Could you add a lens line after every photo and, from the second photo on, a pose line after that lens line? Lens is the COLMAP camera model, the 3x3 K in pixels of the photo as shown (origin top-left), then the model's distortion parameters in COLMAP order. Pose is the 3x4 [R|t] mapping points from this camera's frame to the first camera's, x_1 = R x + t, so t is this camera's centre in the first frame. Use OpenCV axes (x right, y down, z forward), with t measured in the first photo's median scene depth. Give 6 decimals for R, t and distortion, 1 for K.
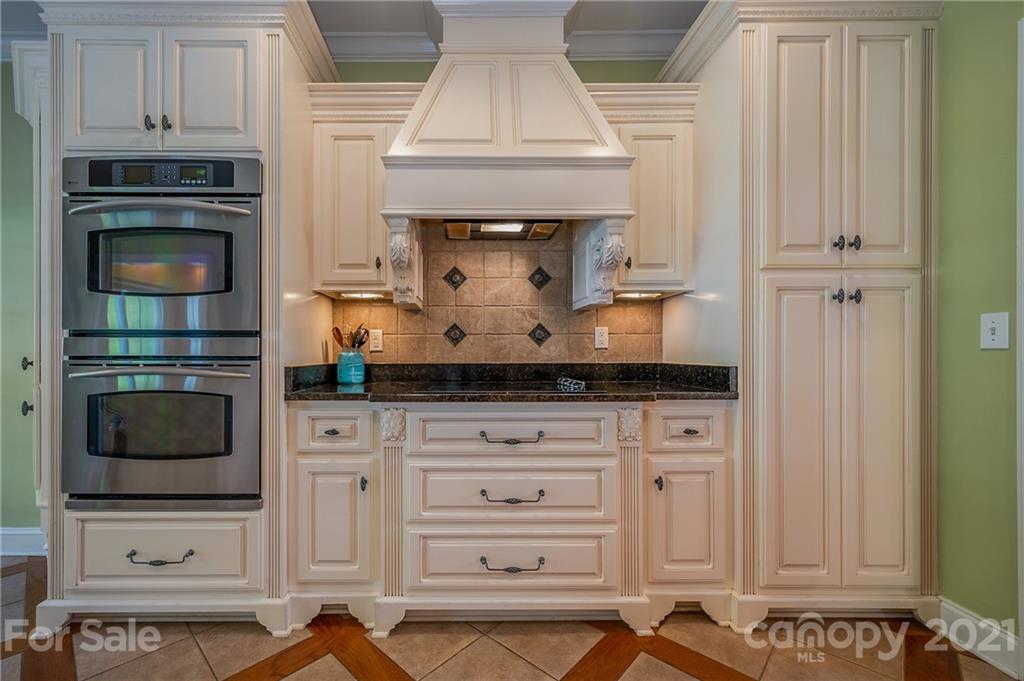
lens RADIAL K [[409.5, 0, 512.1], [0, 409.5, 348.7], [0, 0, 1]] dist [-0.000441, -0.000072]
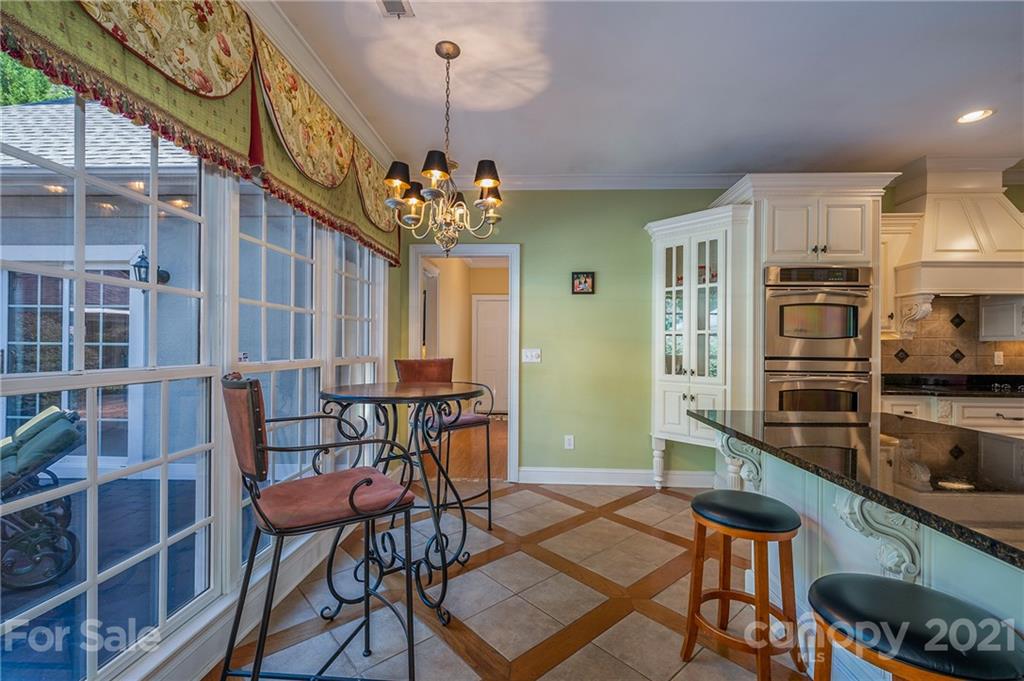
lens RADIAL K [[448.0, 0, 514.5], [0, 448.0, 339.0], [0, 0, 1]] dist [0.001136, 0.000285]
pose [[0.998850, 0.008071, -0.047264, -1.800934], [-0.008233, 0.999961, -0.003226, -0.092798], [0.047236, 0.003611, 0.998877, -0.950790]]
